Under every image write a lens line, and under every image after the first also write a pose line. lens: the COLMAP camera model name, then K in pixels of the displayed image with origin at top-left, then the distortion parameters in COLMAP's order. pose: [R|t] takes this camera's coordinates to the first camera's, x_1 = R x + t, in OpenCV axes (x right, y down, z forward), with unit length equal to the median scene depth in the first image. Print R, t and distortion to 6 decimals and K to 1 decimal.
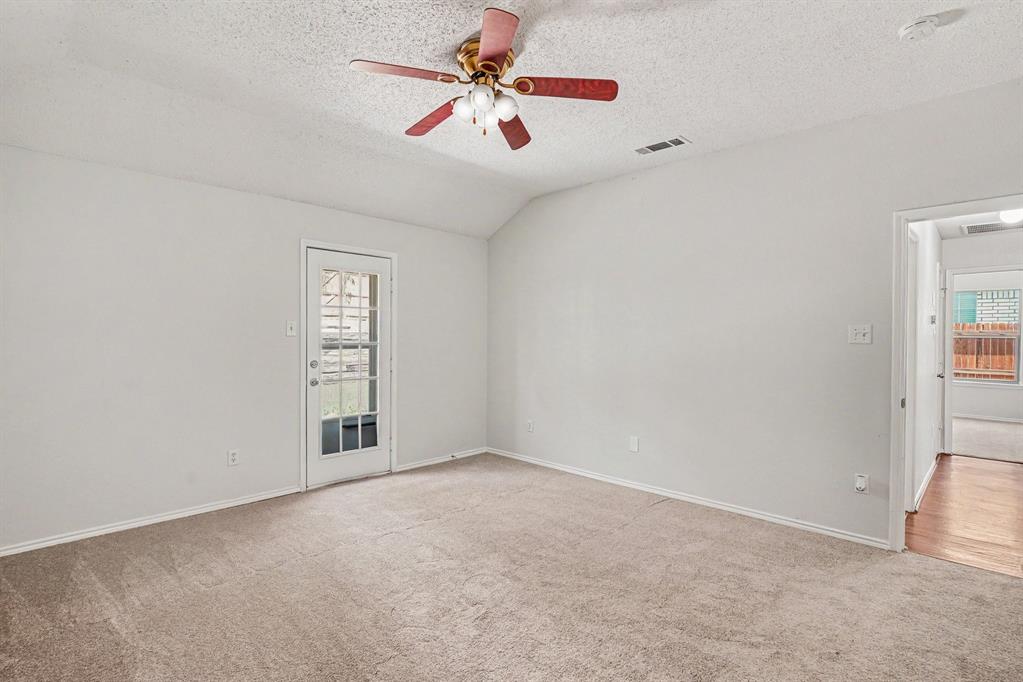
lens RADIAL K [[497.8, 0, 508.0], [0, 497.8, 339.0], [0, 0, 1]] dist [-0.006104, -0.000288]
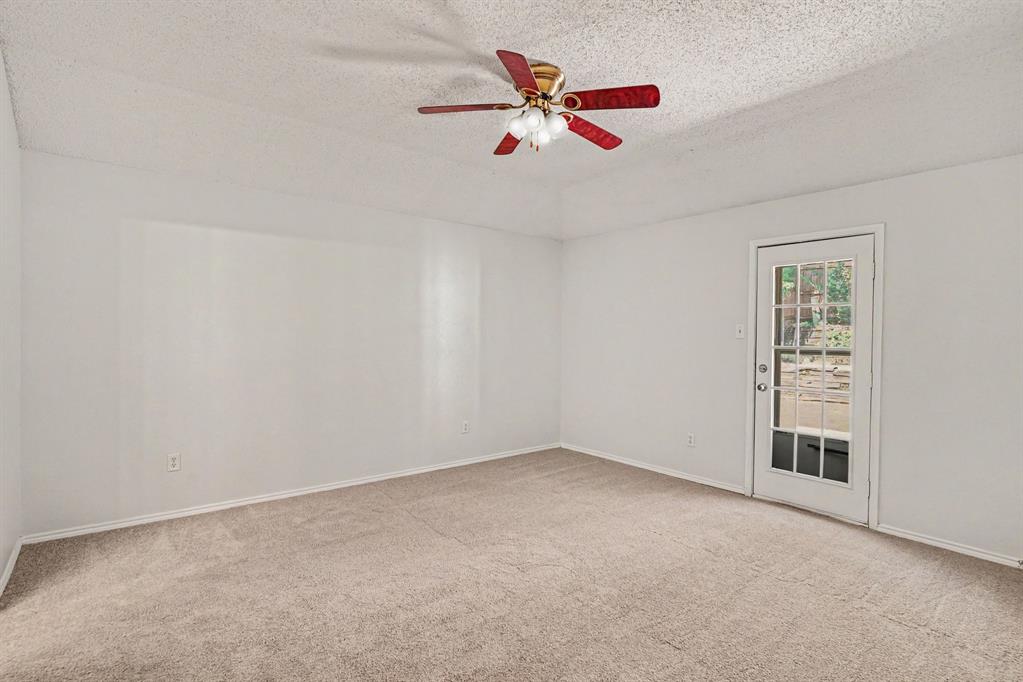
lens RADIAL K [[497.8, 0, 508.0], [0, 497.8, 339.0], [0, 0, 1]] dist [-0.006104, -0.000288]
pose [[-0.115245, 0.000809, -0.993337, 0.627240], [-0.020700, 0.999781, 0.003216, 0.001528], [0.993121, 0.020932, -0.115203, 0.637980]]
